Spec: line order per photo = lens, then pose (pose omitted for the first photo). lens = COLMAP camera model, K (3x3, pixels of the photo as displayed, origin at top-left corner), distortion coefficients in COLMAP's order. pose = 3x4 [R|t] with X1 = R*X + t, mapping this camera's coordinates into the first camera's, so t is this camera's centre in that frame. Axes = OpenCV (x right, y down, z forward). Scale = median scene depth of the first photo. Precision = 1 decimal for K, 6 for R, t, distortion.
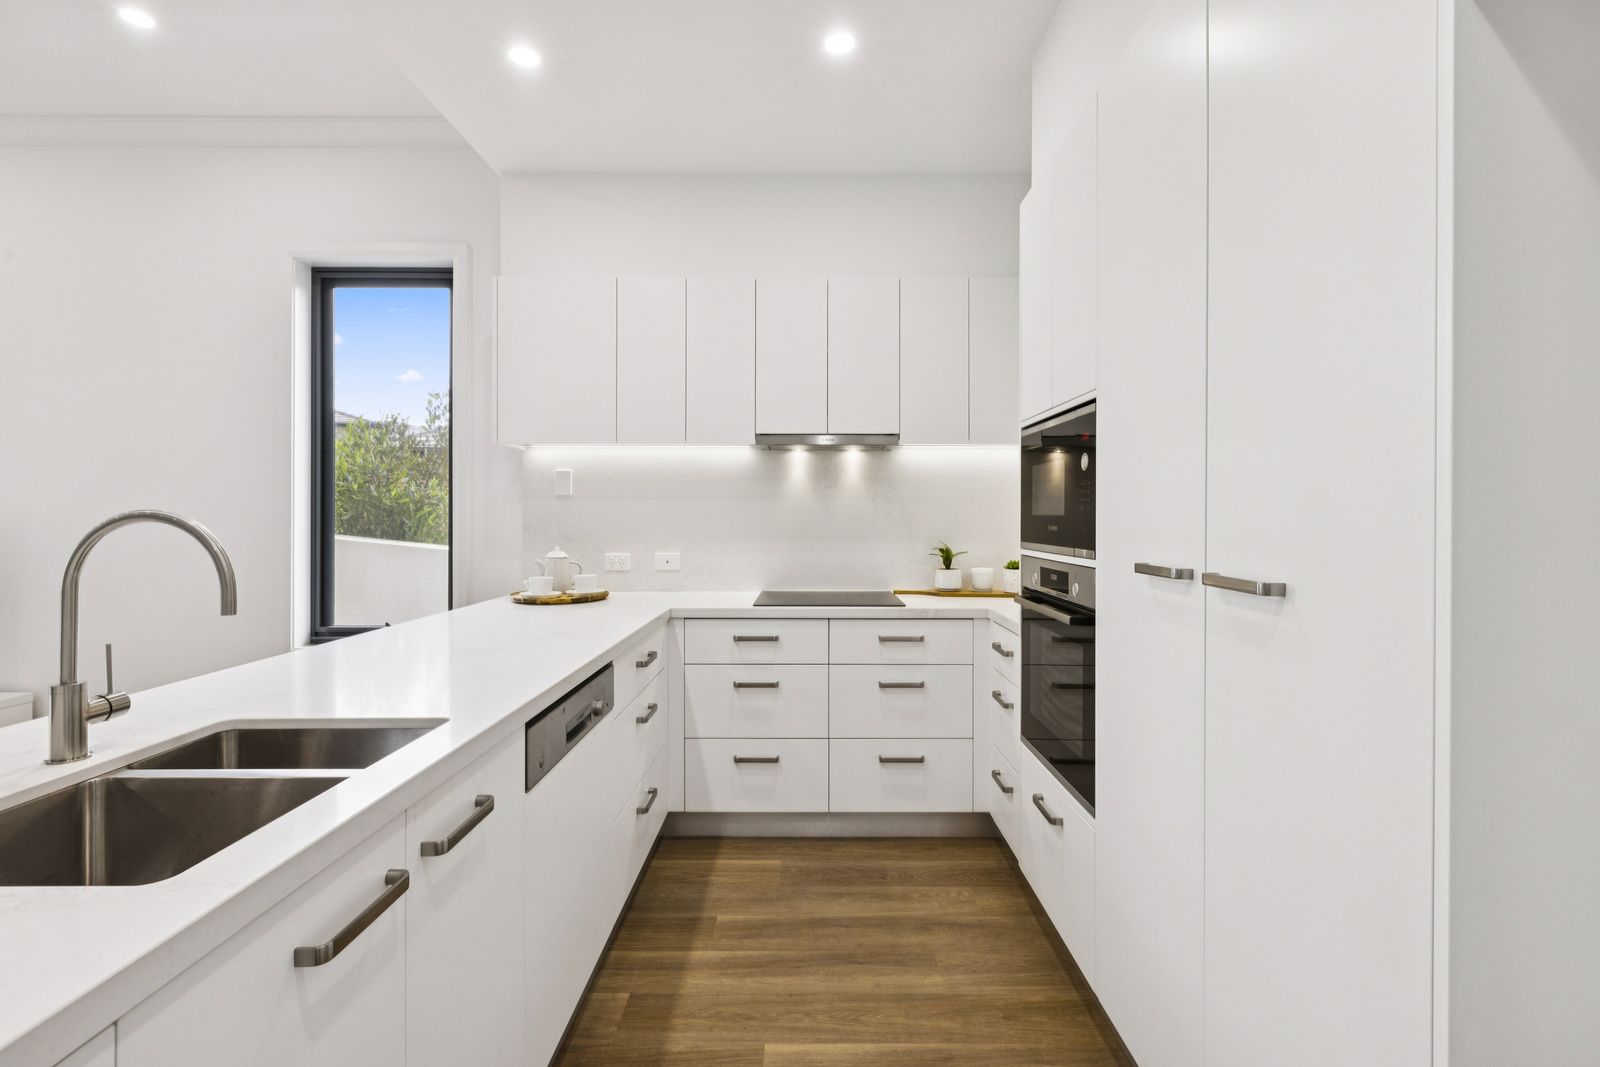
lens RADIAL K [[729.9, 0, 798.3], [0, 729.9, 524.5], [0, 0, 1]] dist [0.005683, -0.003258]
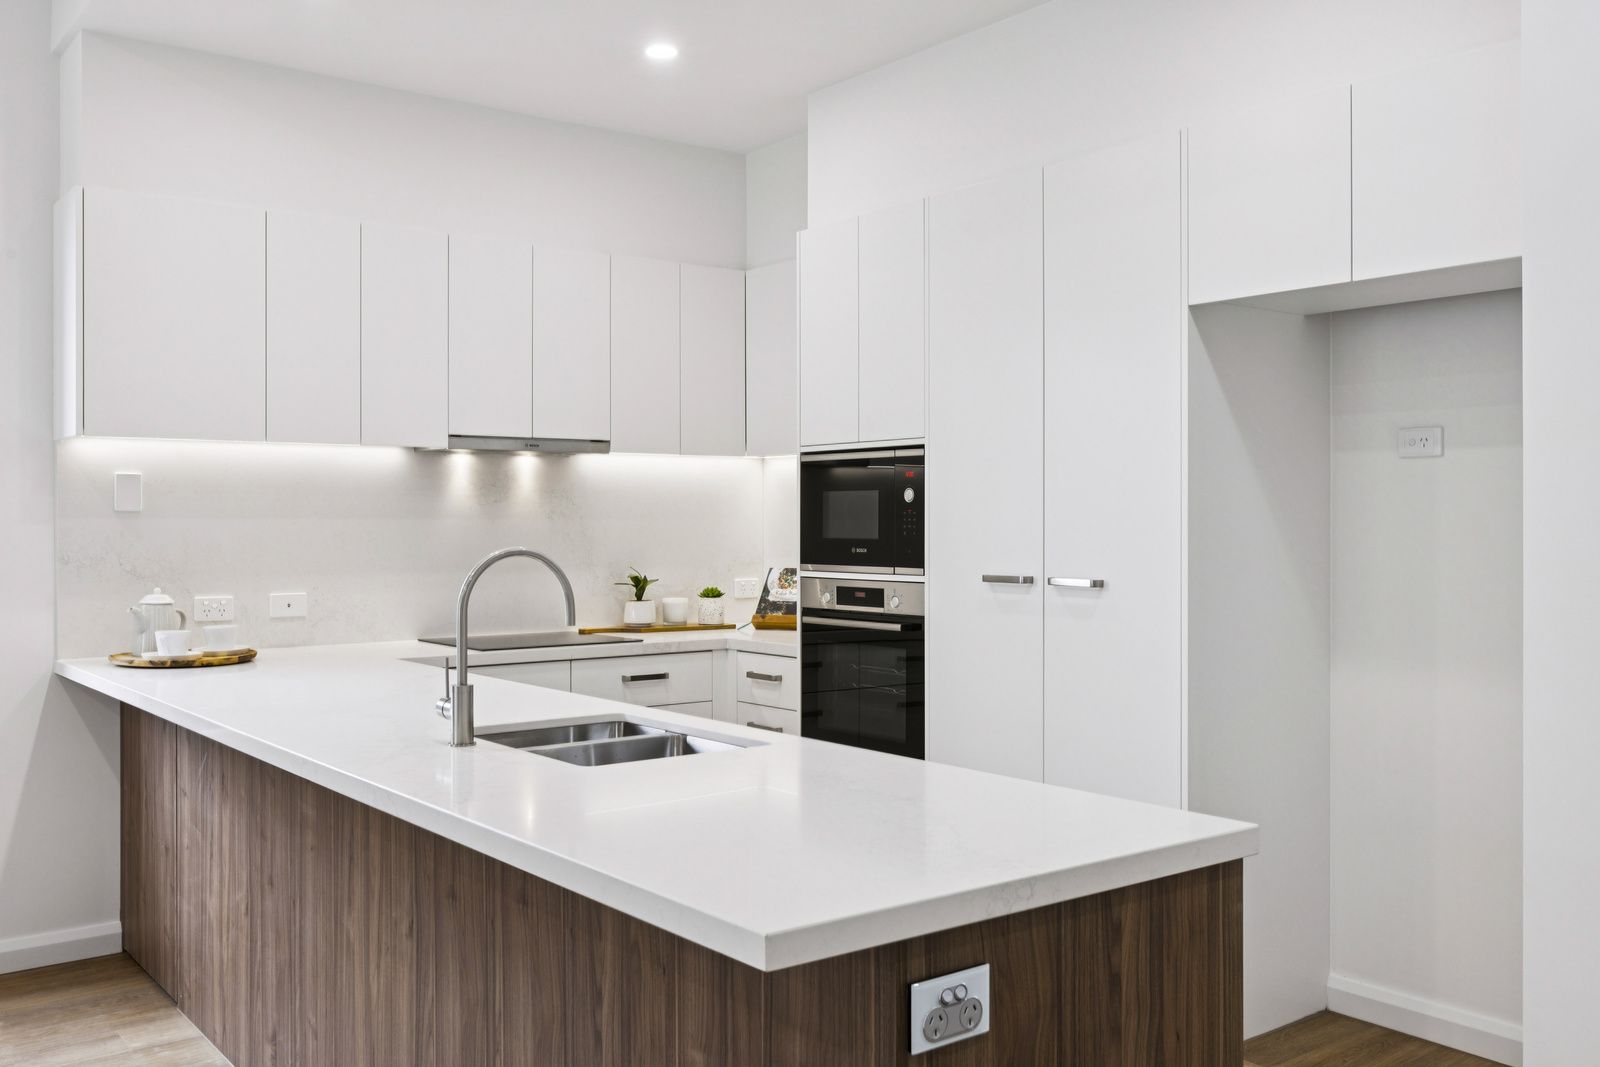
lens RADIAL K [[1439.0, 0, 801.2], [0, 1439.0, 533.0], [0, 0, 1]] dist [0.010907, 0.002543]
pose [[0.795684, -0.007896, 0.605661, -0.668246], [0.011167, 0.999936, -0.001634, -0.012091], [-0.605609, 0.008064, 0.795721, -0.440801]]
